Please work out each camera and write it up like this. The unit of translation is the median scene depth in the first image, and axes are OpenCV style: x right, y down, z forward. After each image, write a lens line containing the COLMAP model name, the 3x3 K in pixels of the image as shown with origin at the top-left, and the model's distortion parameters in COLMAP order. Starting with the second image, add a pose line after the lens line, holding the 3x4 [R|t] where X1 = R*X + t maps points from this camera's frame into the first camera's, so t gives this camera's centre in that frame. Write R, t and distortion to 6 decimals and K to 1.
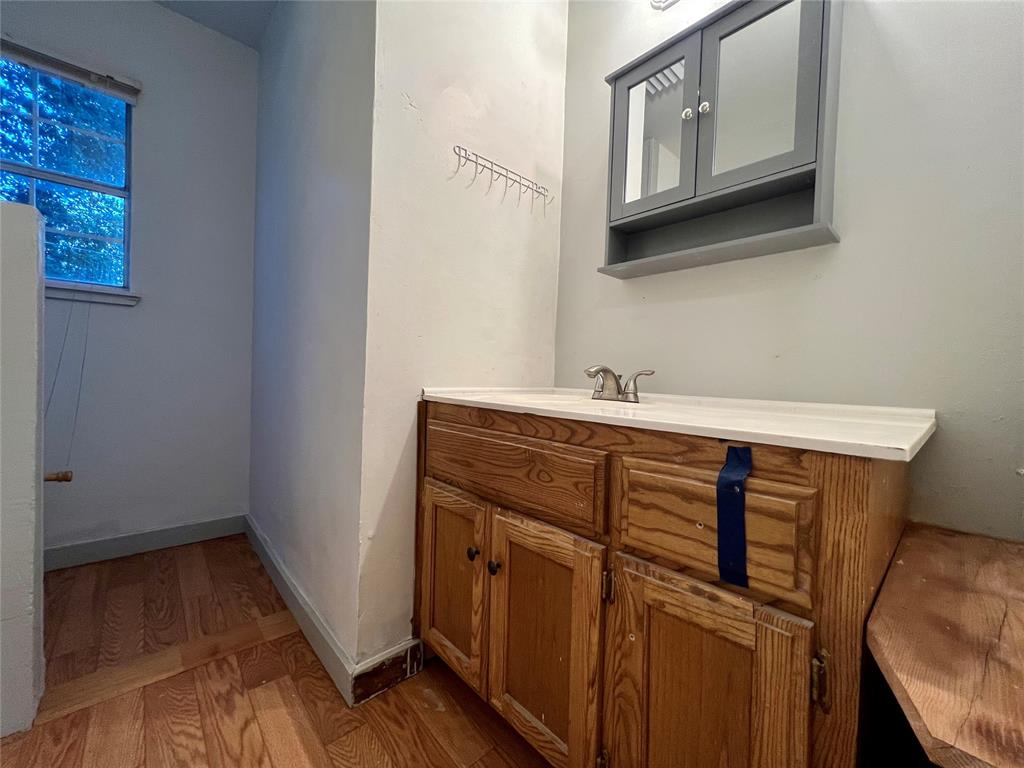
lens RADIAL K [[413.8, 0, 512.0], [0, 413.8, 384.0], [0, 0, 1]] dist [0.000845, 0.000112]
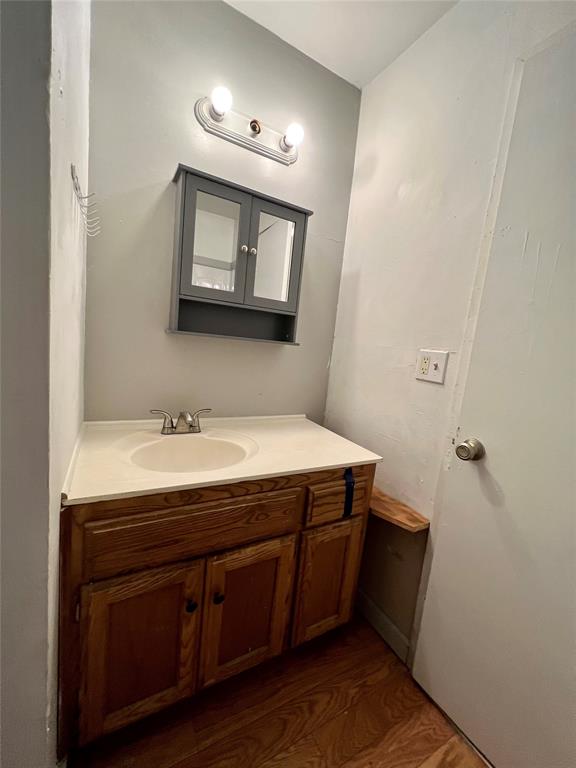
lens RADIAL K [[310.4, 0, 288.0], [0, 310.4, 384.0], [0, 0, 1]] dist [0.000845, 0.000112]
pose [[0.228013, -0.139279, 0.963645, -0.997188], [-0.075841, 0.984168, 0.160190, -0.483545], [-0.970700, -0.109609, 0.213840, 0.736816]]
